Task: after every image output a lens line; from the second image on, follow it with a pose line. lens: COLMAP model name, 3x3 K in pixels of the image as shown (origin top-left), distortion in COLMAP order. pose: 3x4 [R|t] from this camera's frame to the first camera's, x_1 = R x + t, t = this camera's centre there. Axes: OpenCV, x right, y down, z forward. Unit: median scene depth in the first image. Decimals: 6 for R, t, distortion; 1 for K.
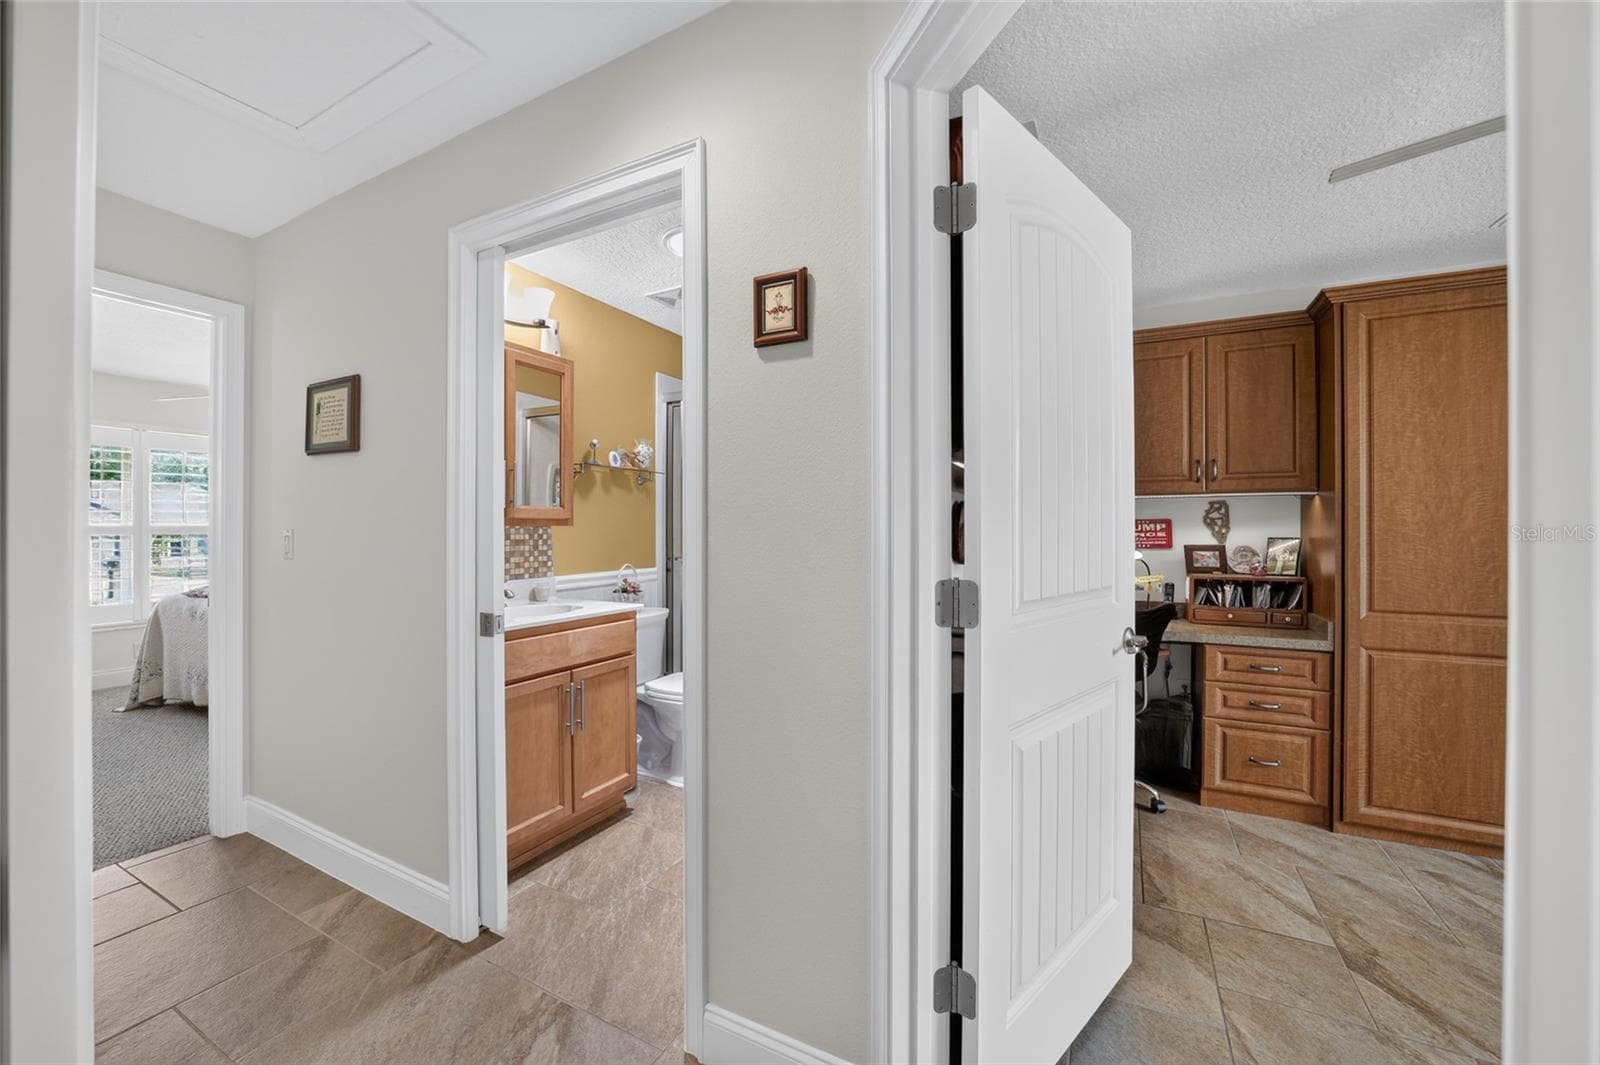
lens RADIAL K [[626.6, 0, 799.3], [0, 626.6, 531.2], [0, 0, 1]] dist [-0.037681, 0.008638]
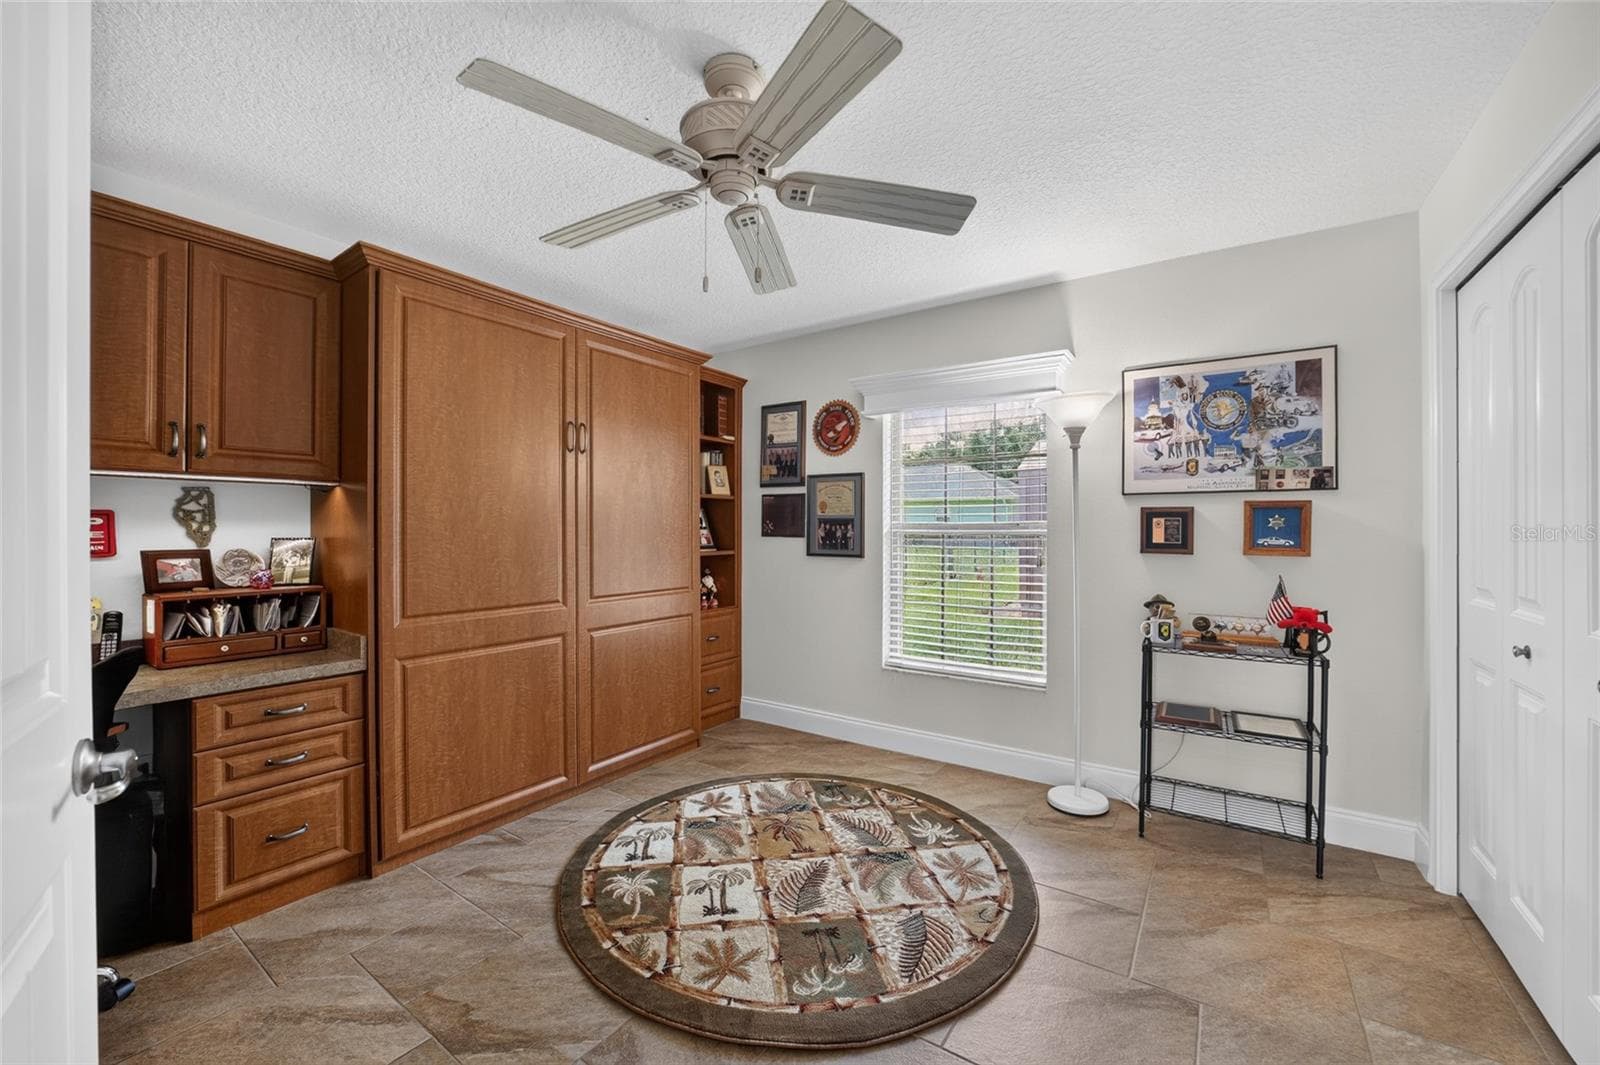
lens RADIAL K [[626.6, 0, 801.7], [0, 626.6, 528.8], [0, 0, 1]] dist [-0.037681, 0.008638]
pose [[0.121554, -0.003367, 0.992579, 0.086611], [-0.002133, 0.999991, 0.003653, -0.005297], [-0.992583, -0.002561, 0.121545, 0.270200]]
